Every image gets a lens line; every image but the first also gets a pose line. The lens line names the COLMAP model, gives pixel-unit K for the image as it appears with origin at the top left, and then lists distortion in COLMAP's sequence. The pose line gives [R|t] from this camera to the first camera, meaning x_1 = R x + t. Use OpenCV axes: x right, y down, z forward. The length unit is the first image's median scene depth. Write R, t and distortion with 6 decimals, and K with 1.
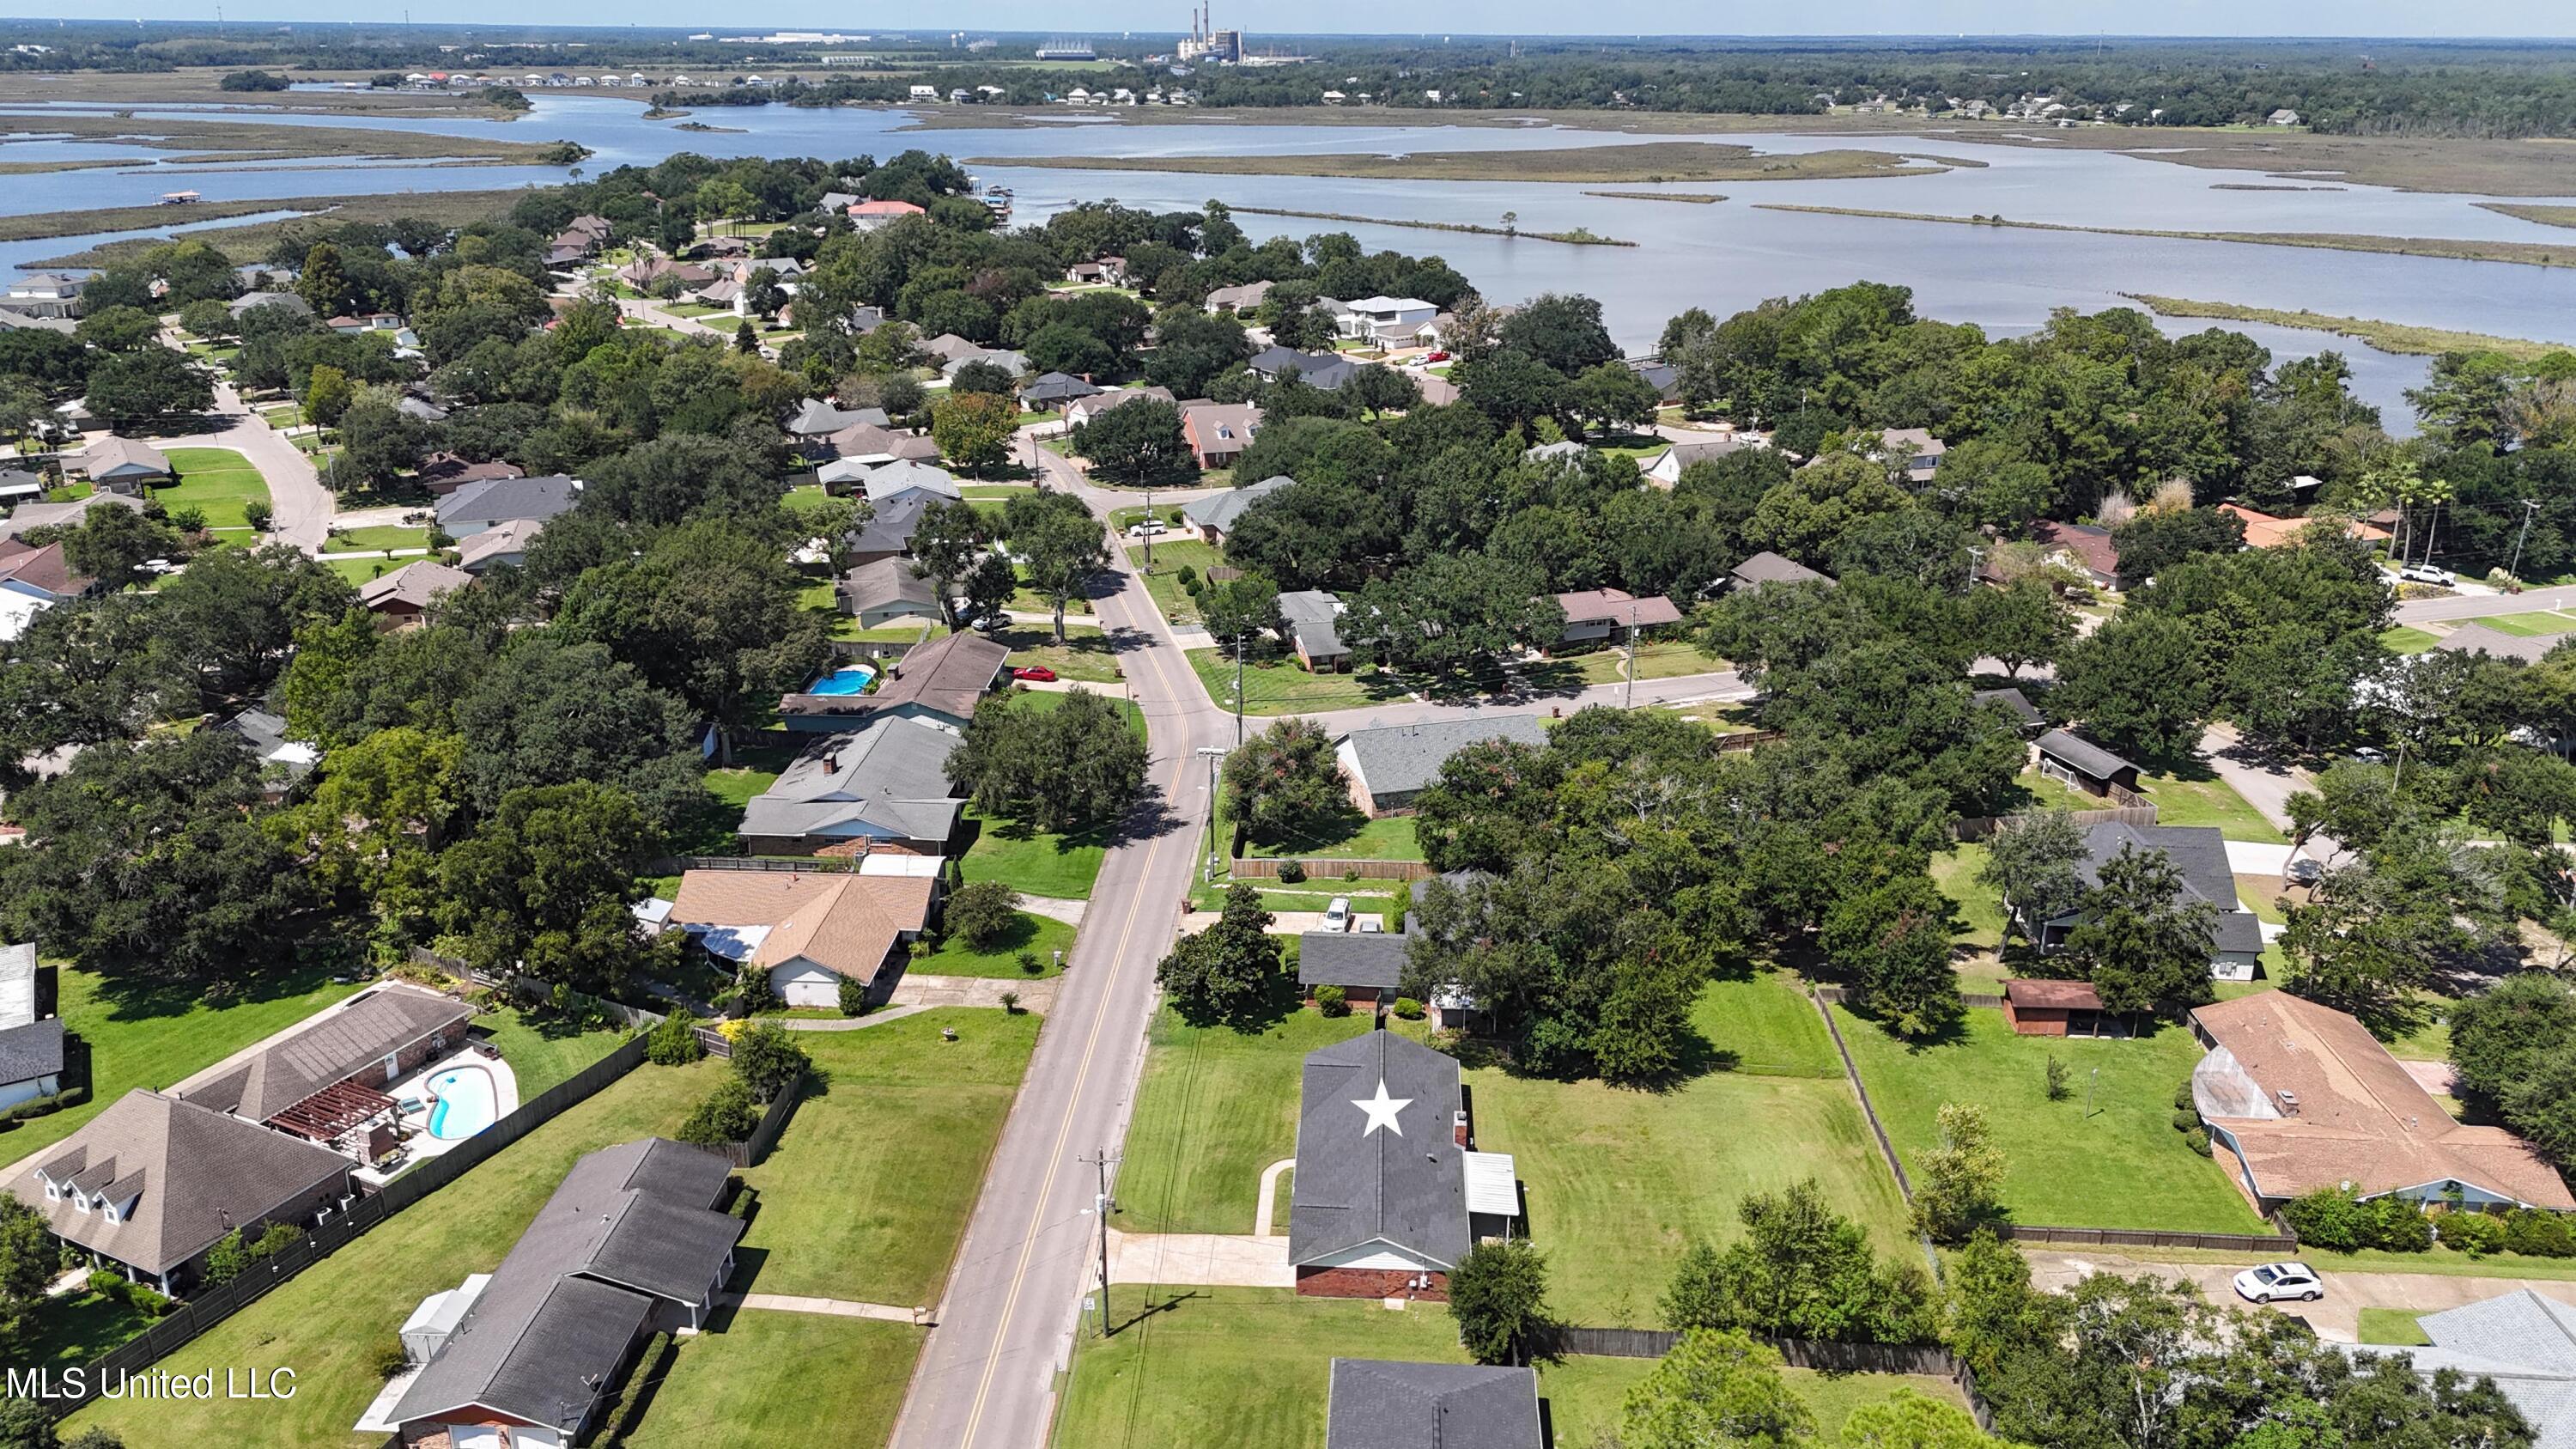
lens RADIAL K [[1885.6, 0, 1288.0], [0, 1885.6, 724.5], [0, 0, 1]] dist [0.087476, -0.093841]
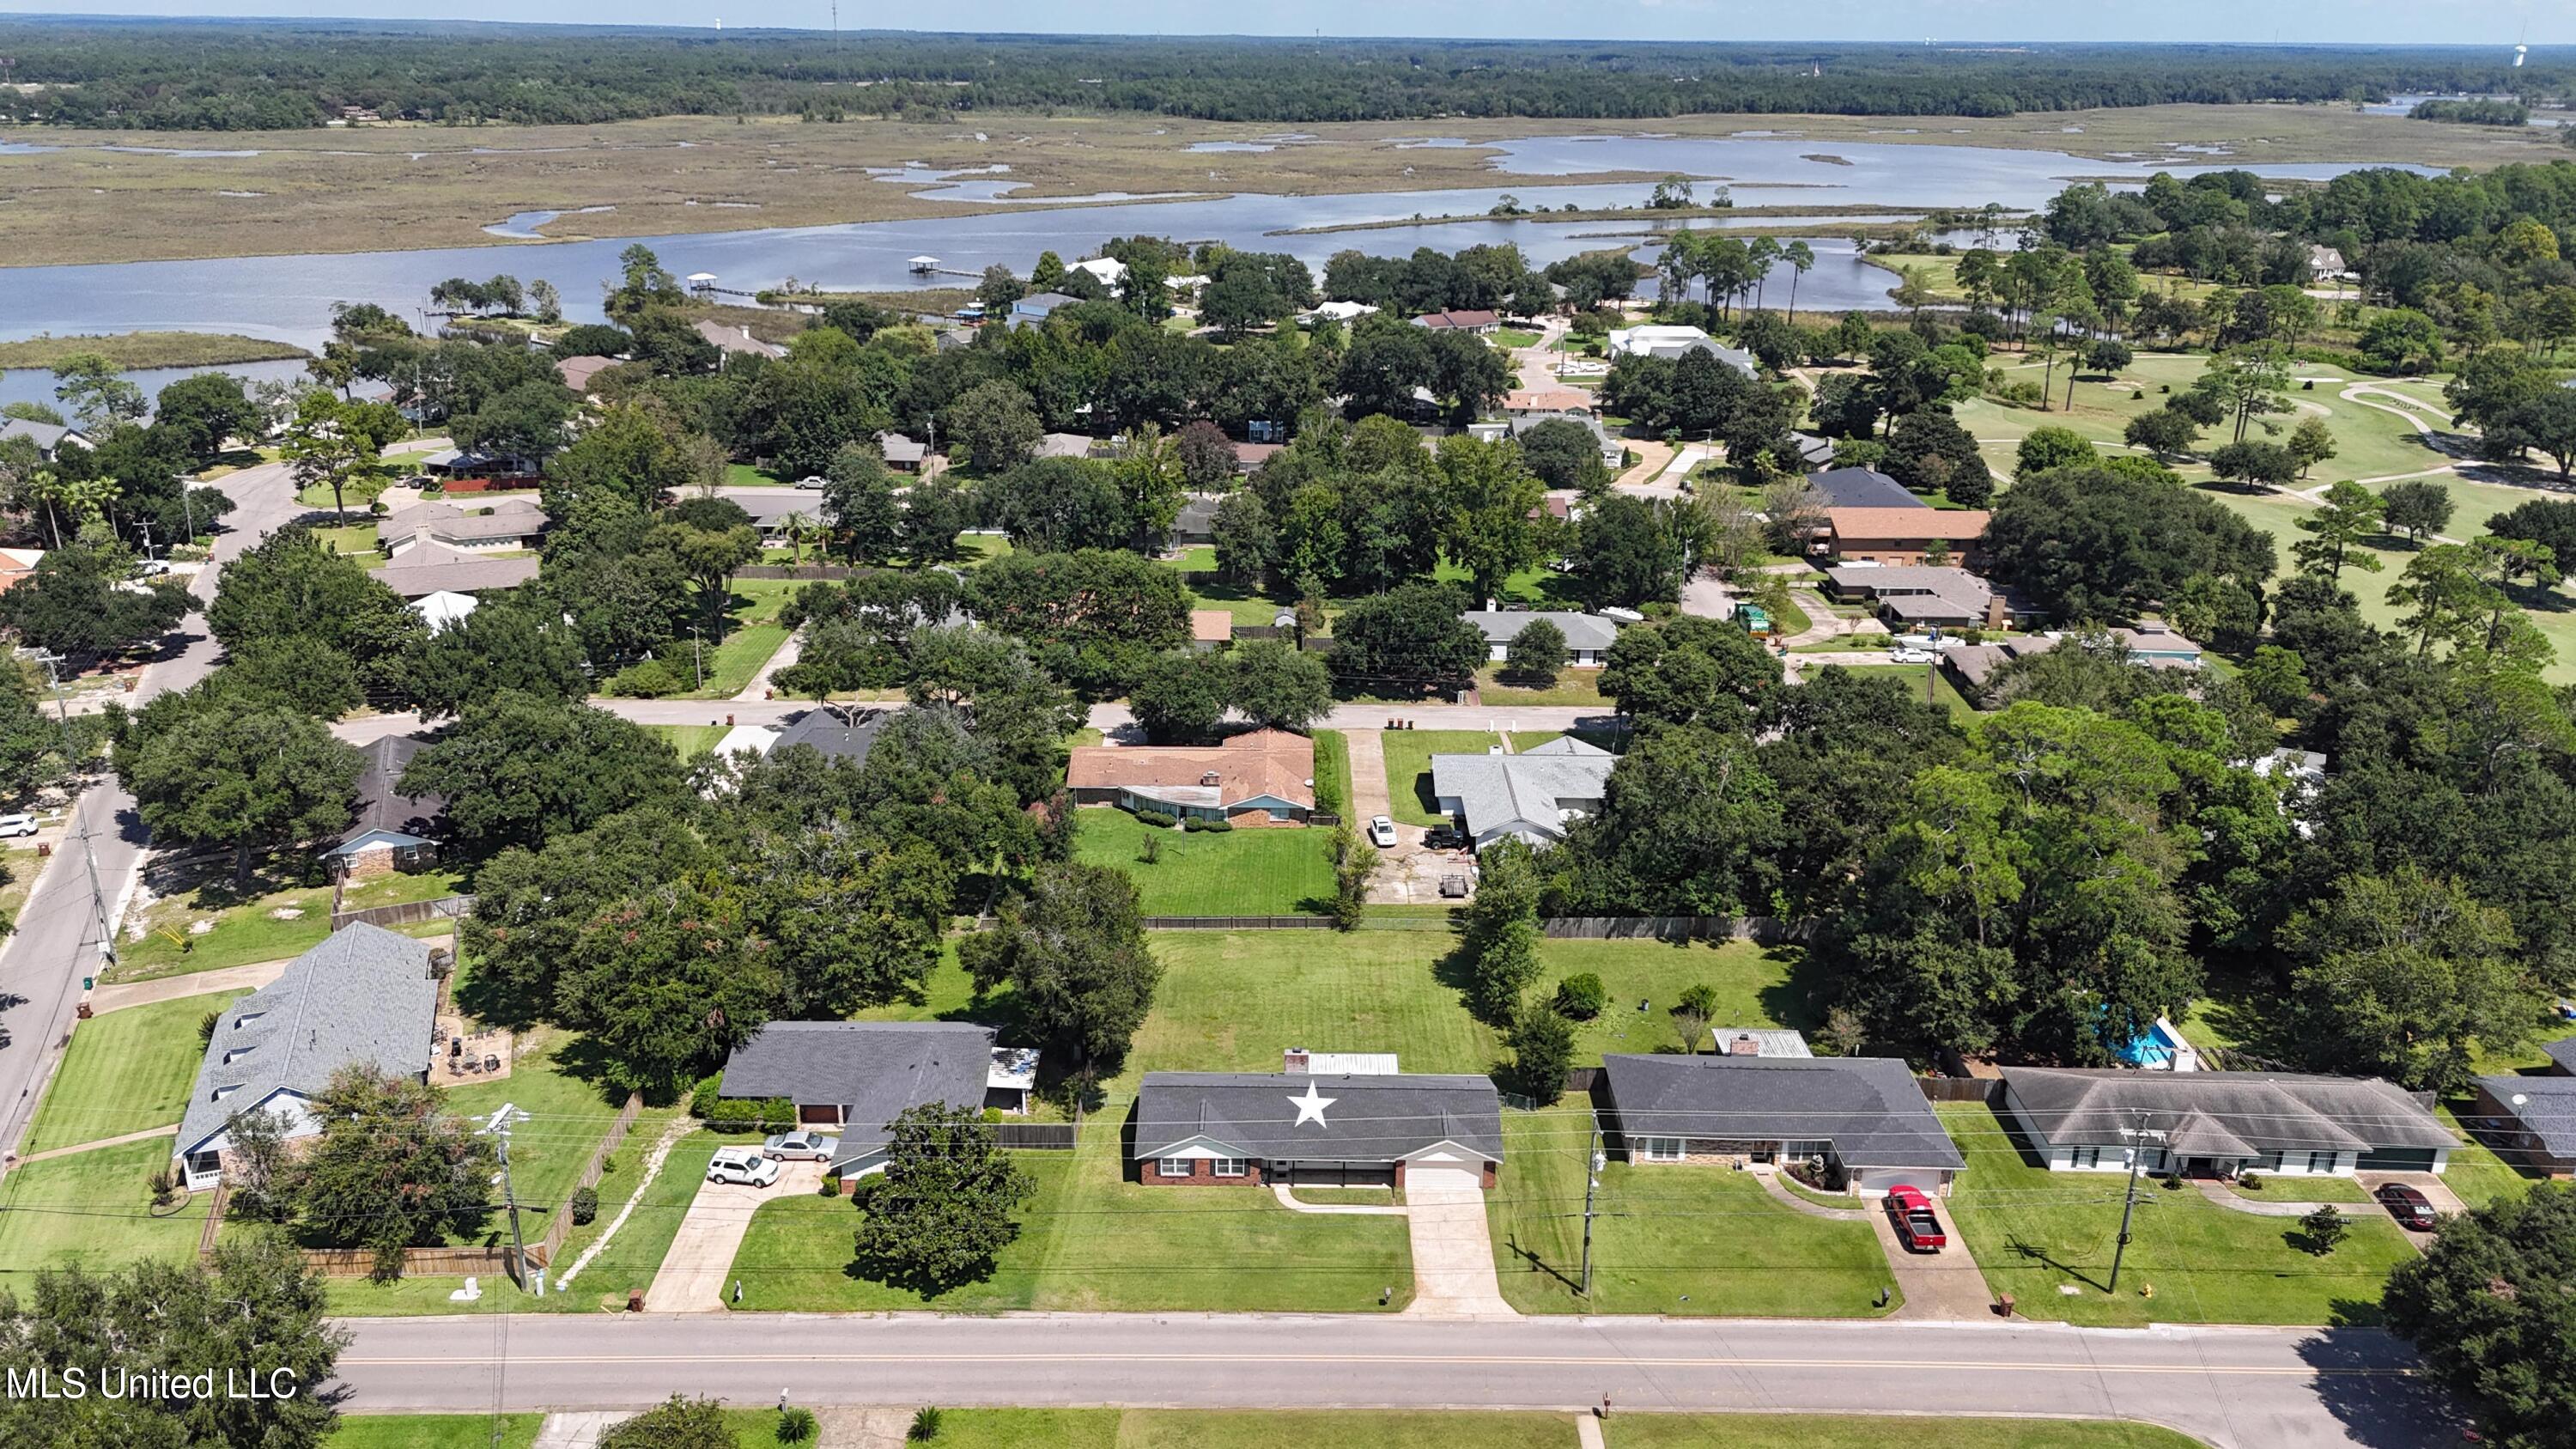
lens RADIAL K [[1885.6, 0, 1288.0], [0, 1885.6, 724.5], [0, 0, 1]] dist [0.087476, -0.093841]
pose [[-0.052789, -0.348346, 0.935878, -0.469353], [0.333061, 0.877381, 0.345360, -0.182734], [-0.941426, 0.329936, 0.069704, 0.472624]]
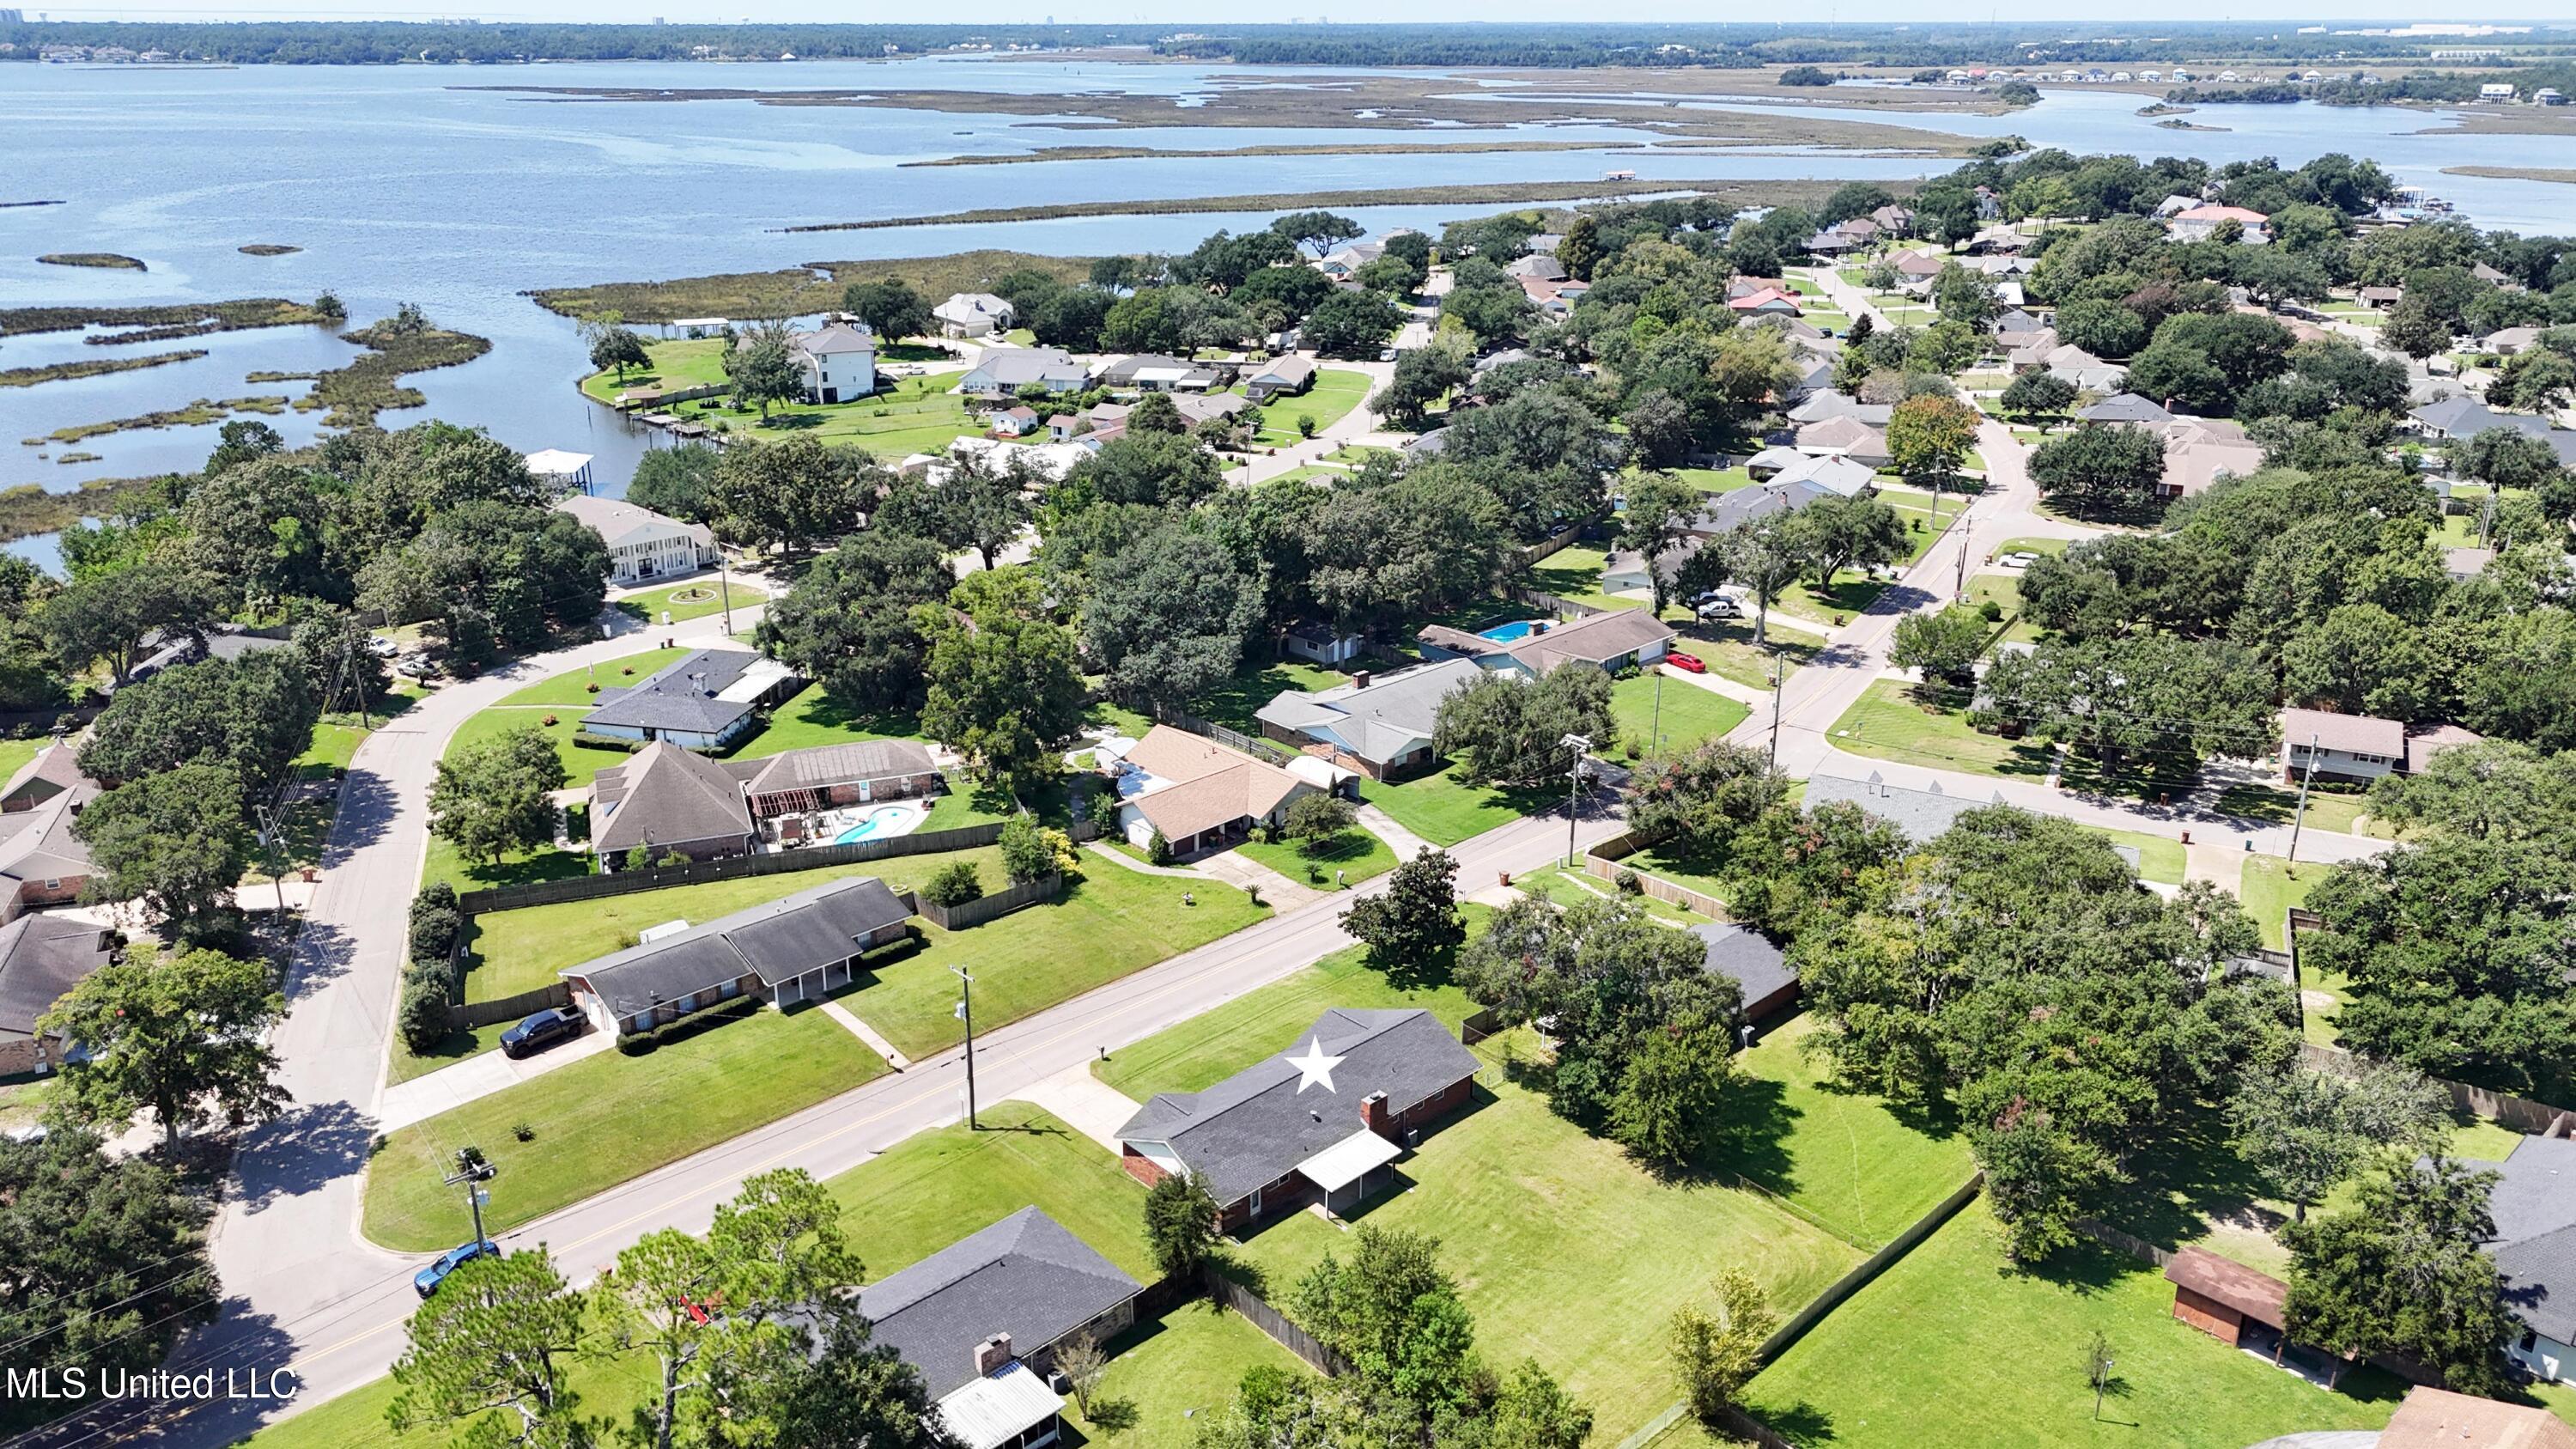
lens RADIAL K [[1895.7, 0, 1288.0], [0, 1895.7, 724.5], [0, 0, 1]] dist [0.080738, -0.088303]
pose [[0.726675, 0.234847, -0.645593, 0.360862], [-0.234631, 0.968088, 0.088062, -0.033355], [0.645672, 0.087484, 0.758587, 0.102446]]
